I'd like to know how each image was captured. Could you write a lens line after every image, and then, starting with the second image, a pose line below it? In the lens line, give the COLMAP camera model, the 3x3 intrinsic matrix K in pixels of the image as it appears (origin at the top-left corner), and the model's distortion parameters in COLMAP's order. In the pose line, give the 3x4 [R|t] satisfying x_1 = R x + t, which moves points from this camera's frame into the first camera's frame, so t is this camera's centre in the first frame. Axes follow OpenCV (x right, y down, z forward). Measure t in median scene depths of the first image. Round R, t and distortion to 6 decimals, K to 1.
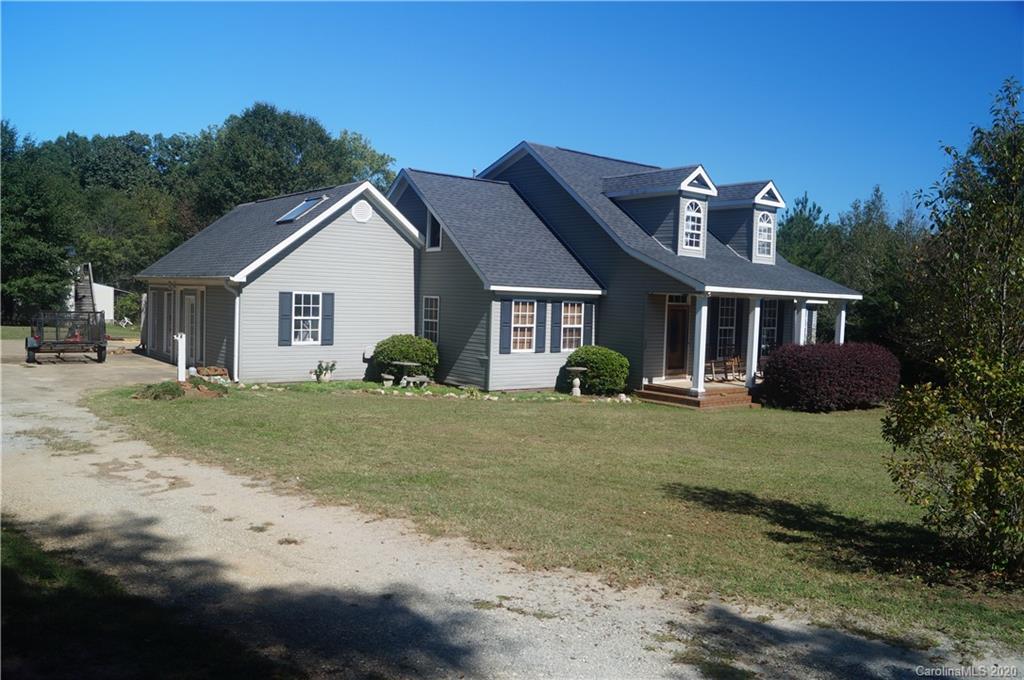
lens RADIAL K [[805.6, 0, 512.0], [0, 805.6, 340.0], [0, 0, 1]] dist [-0.064460, 0.001059]
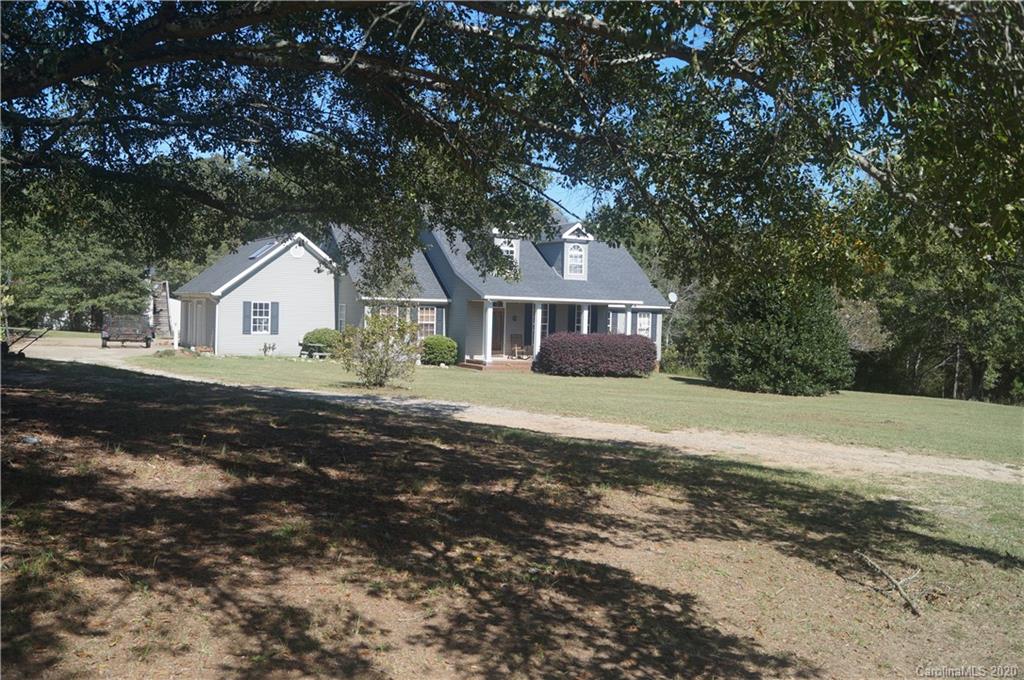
lens RADIAL K [[967.2, 0, 512.0], [0, 967.2, 340.0], [0, 0, 1]] dist [-0.049361, -0.001232]
pose [[0.985303, -0.001664, -0.170807, 0.569000], [-0.002954, 0.999637, -0.026782, 0.067665], [0.170789, 0.026893, 0.984940, -0.823911]]
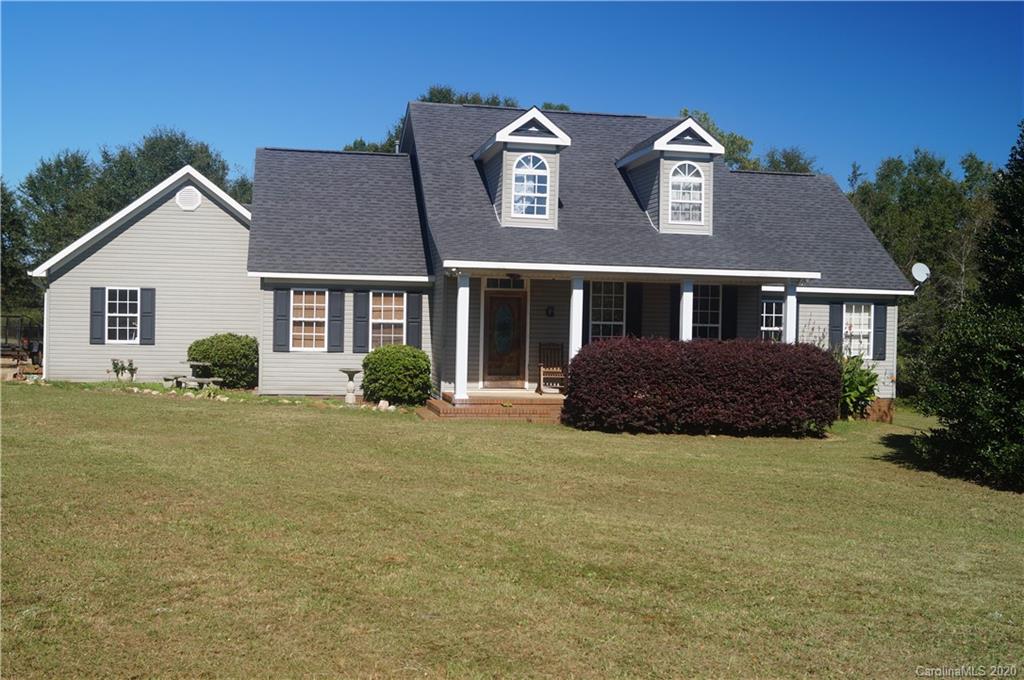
lens RADIAL K [[1087.3, 0, 512.0], [0, 1087.3, 340.0], [0, 0, 1]] dist [-0.016584, -0.005222]
pose [[0.886952, -0.008813, -0.461777, 0.711570], [-0.014414, 0.998803, -0.046748, 0.052676], [0.461636, 0.048119, 0.885764, 0.089684]]
